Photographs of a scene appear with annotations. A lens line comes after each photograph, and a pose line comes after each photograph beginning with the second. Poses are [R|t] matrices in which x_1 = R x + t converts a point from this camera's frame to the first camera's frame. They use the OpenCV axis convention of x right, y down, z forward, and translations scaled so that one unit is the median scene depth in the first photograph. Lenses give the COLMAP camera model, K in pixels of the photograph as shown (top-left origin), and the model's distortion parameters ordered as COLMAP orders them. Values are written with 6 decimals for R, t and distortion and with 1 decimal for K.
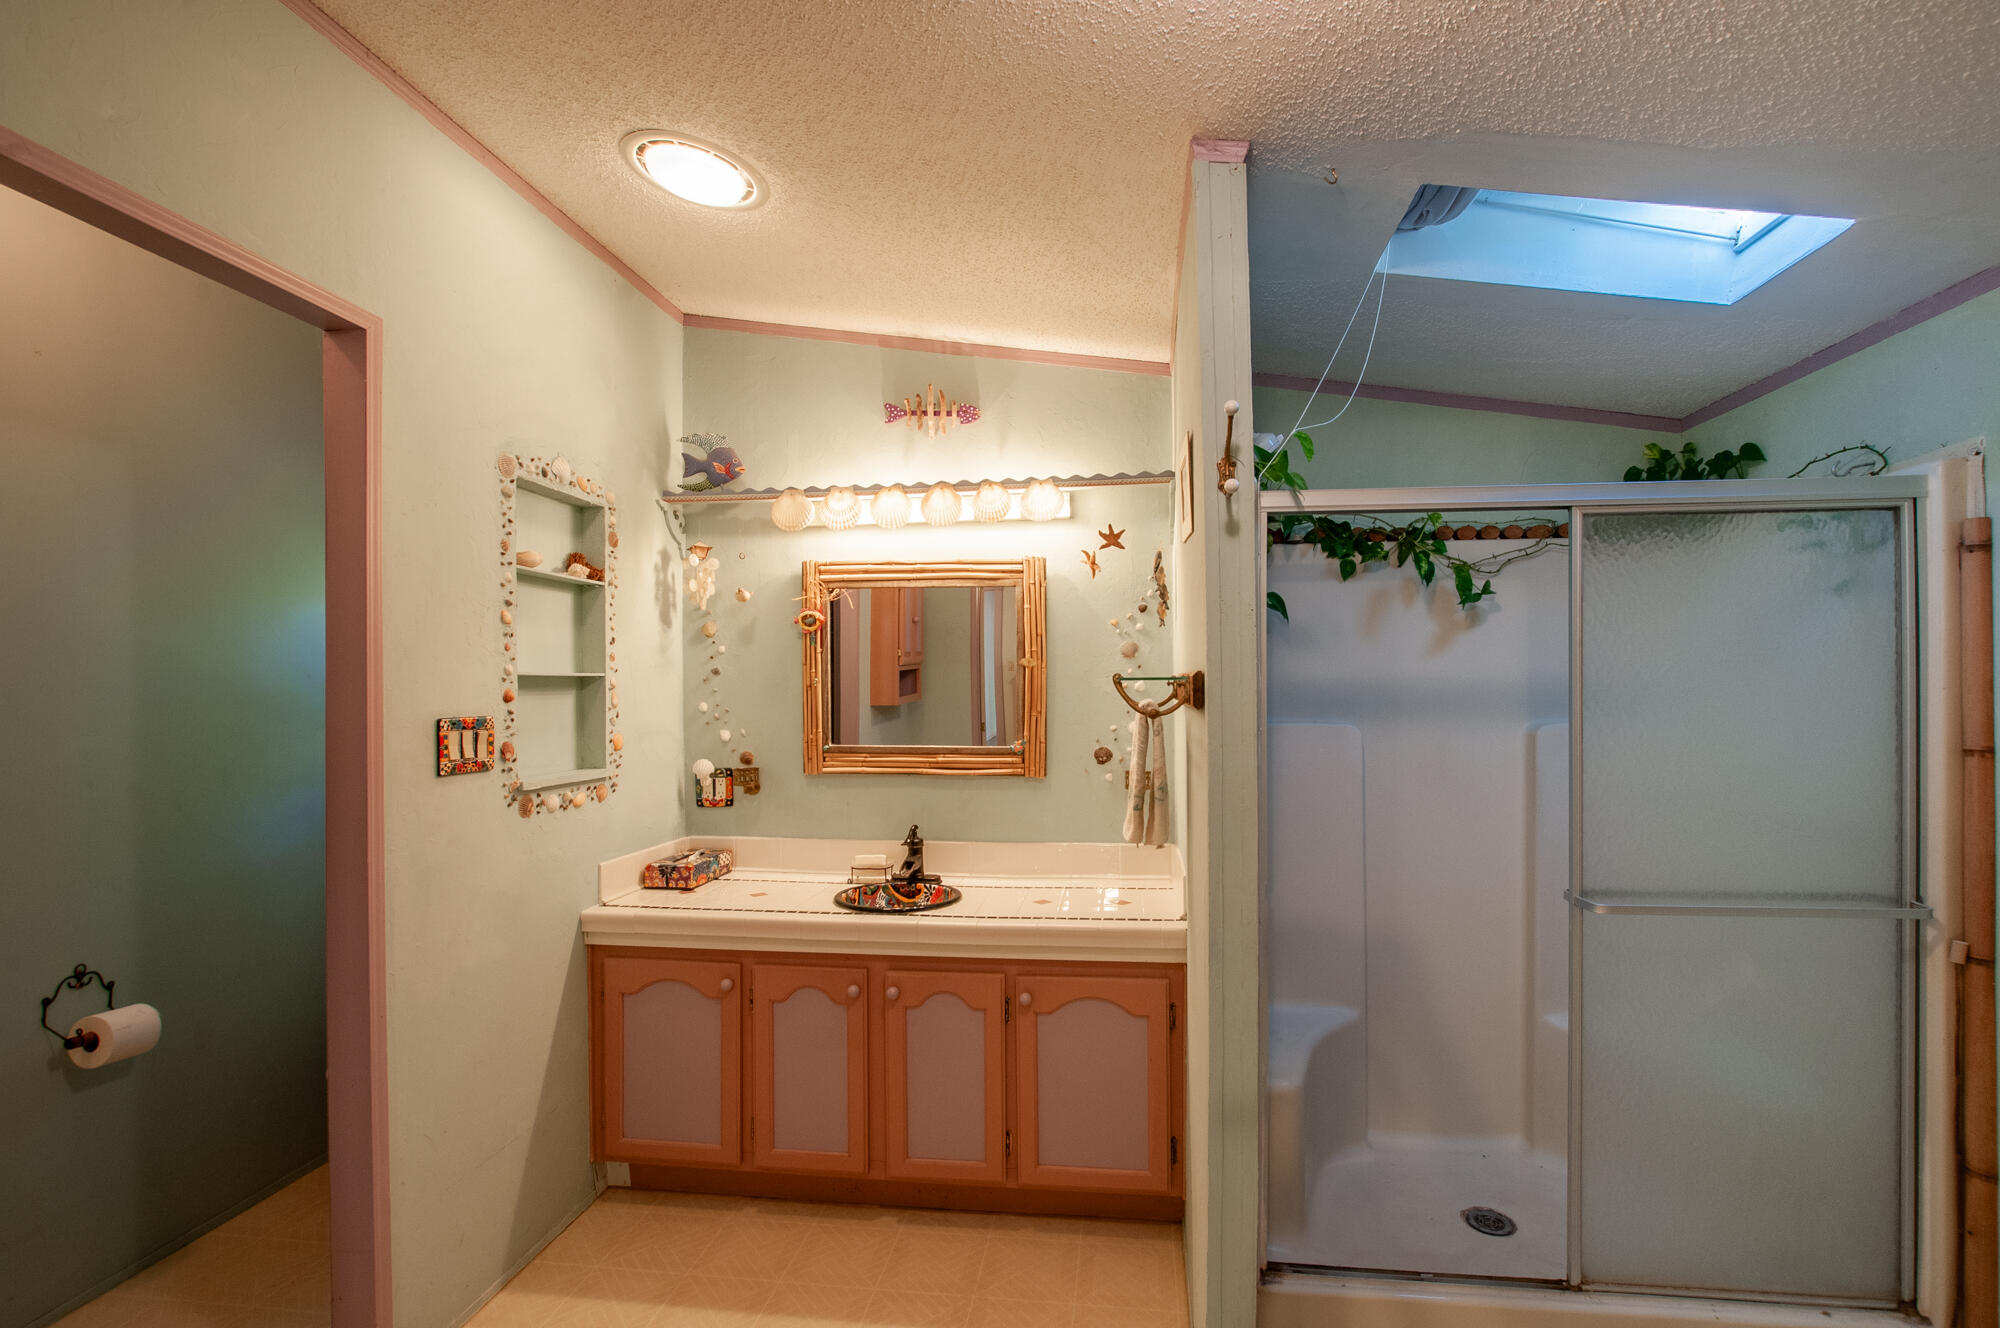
lens RADIAL K [[904.2, 0, 1020.3], [0, 904.2, 689.6], [0, 0, 1]] dist [-0.022972, 0.004490]
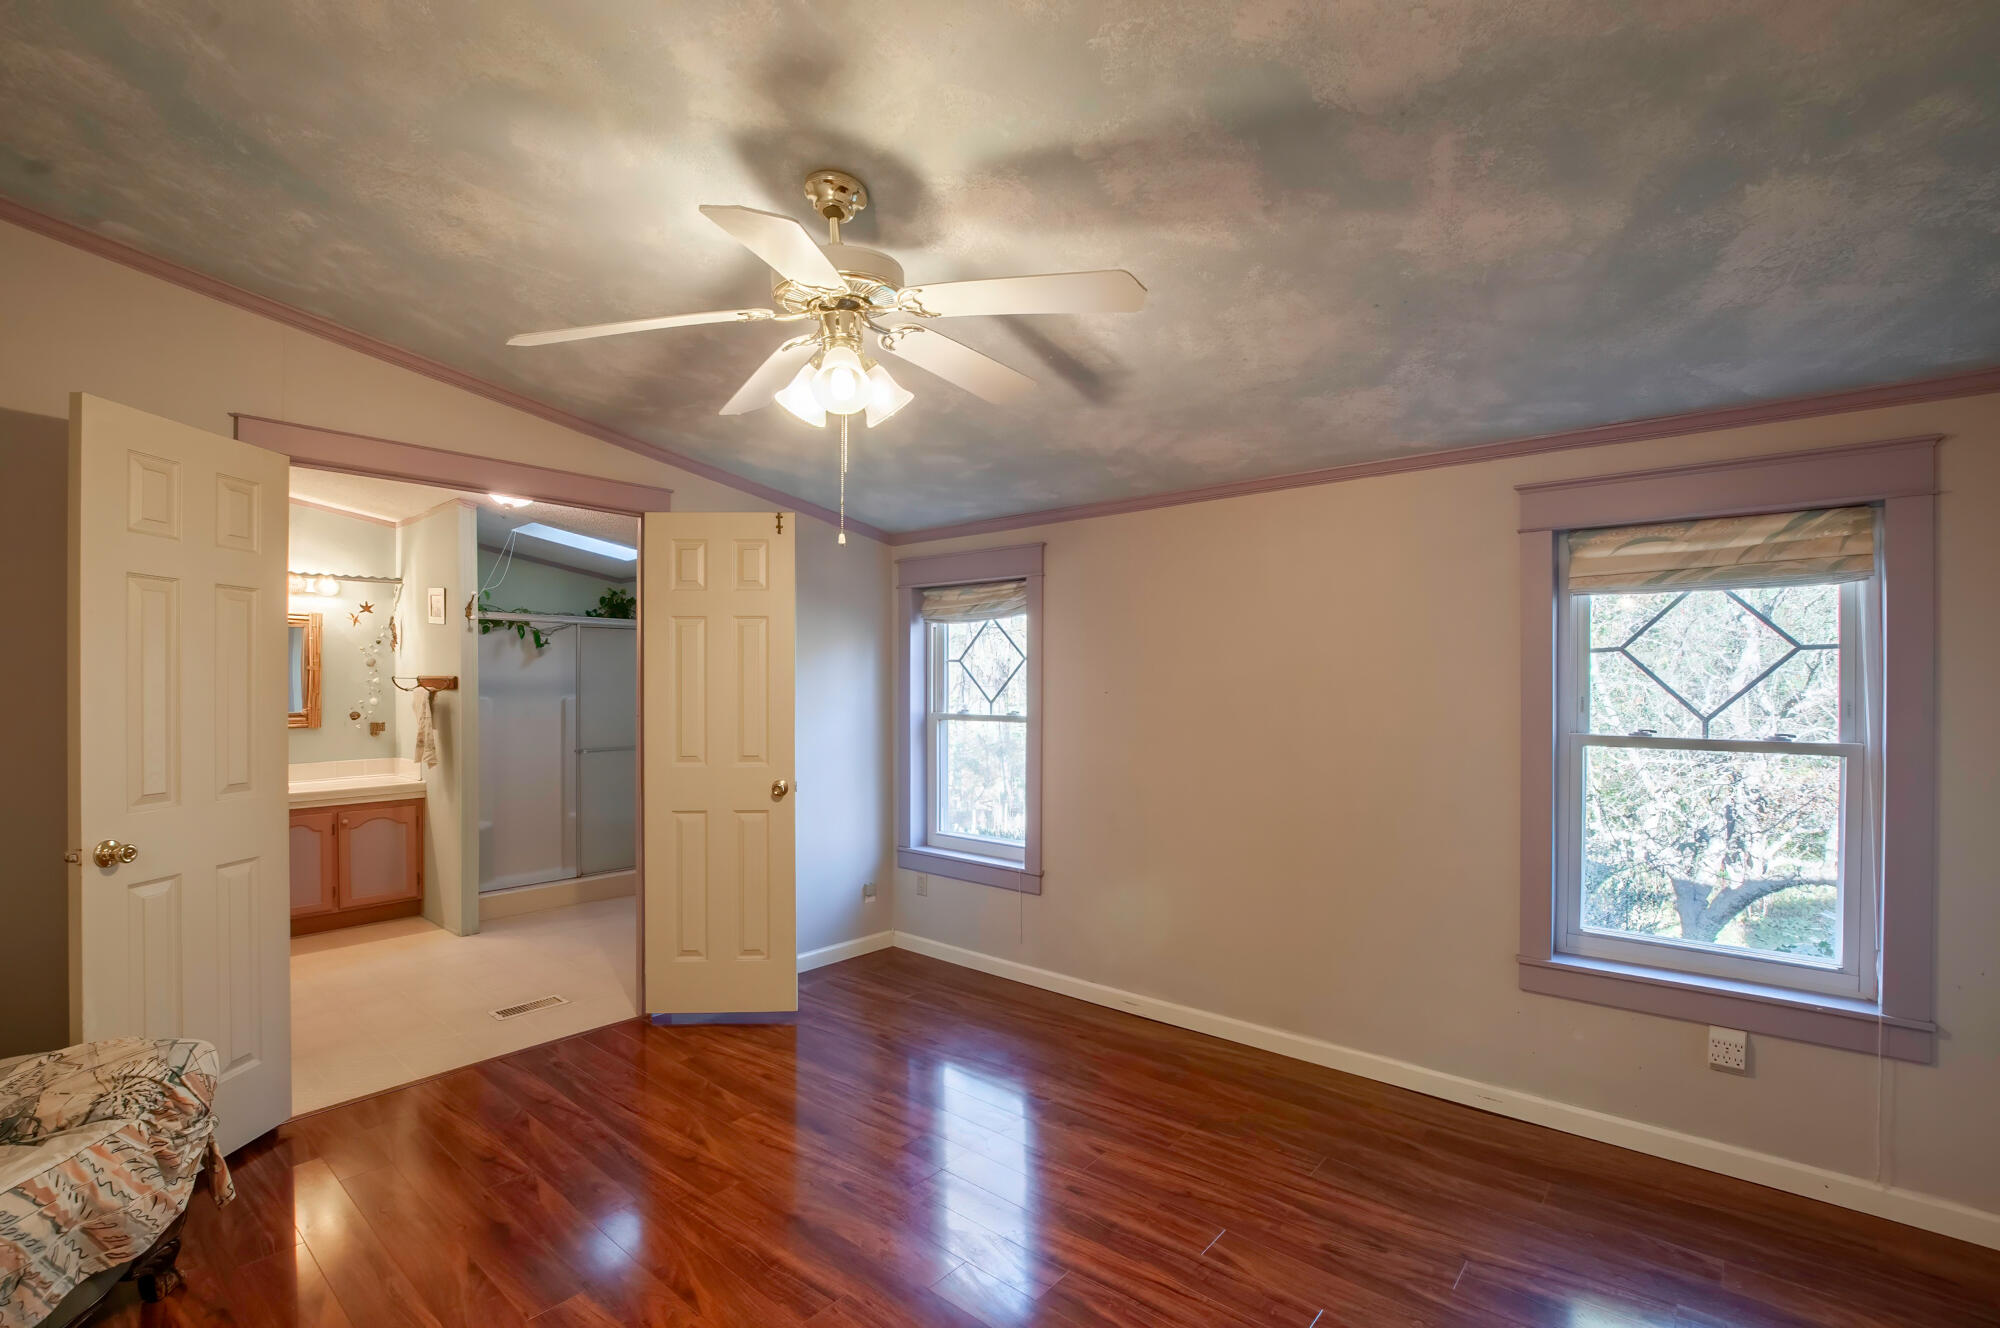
lens RADIAL K [[904.2, 0, 995.9], [0, 904.2, 681.8], [0, 0, 1]] dist [-0.022972, 0.004490]
pose [[0.566108, 0.005506, 0.824313, -0.817138], [-0.003974, 0.999984, -0.003950, 0.001306], [-0.824322, -0.001040, 0.566121, -1.414028]]
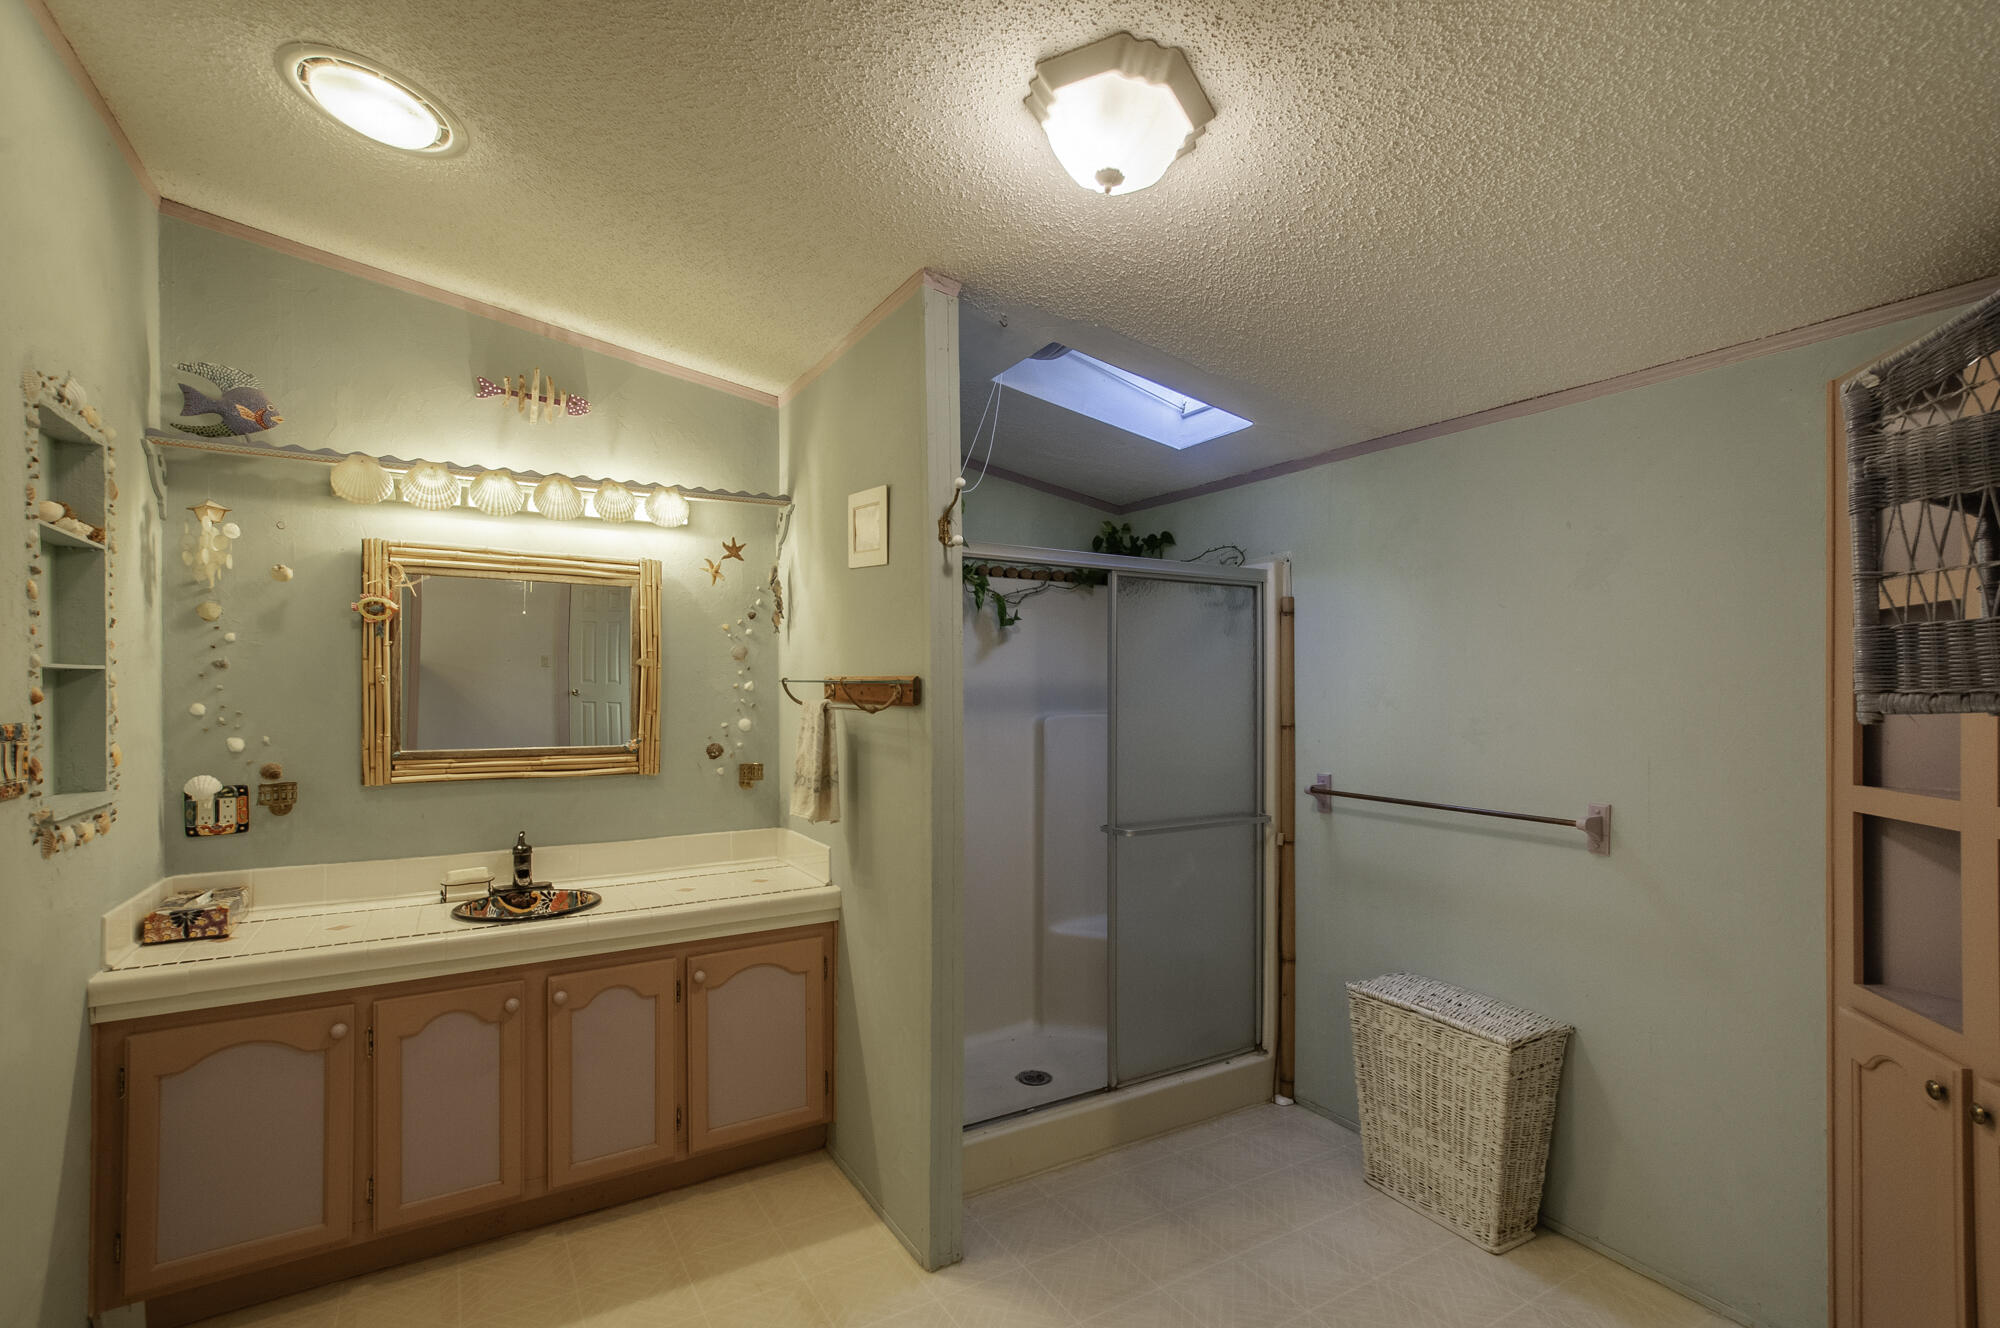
lens RADIAL K [[931.4, 0, 1015.4], [0, 931.4, 692.5], [0, 0, 1]] dist [0.003033, 0.001112]
pose [[0.784232, 0.002159, 0.620464, -0.353812], [-0.004391, 0.999988, 0.002070, -0.000428], [-0.620453, -0.004348, 0.784232, -0.096031]]
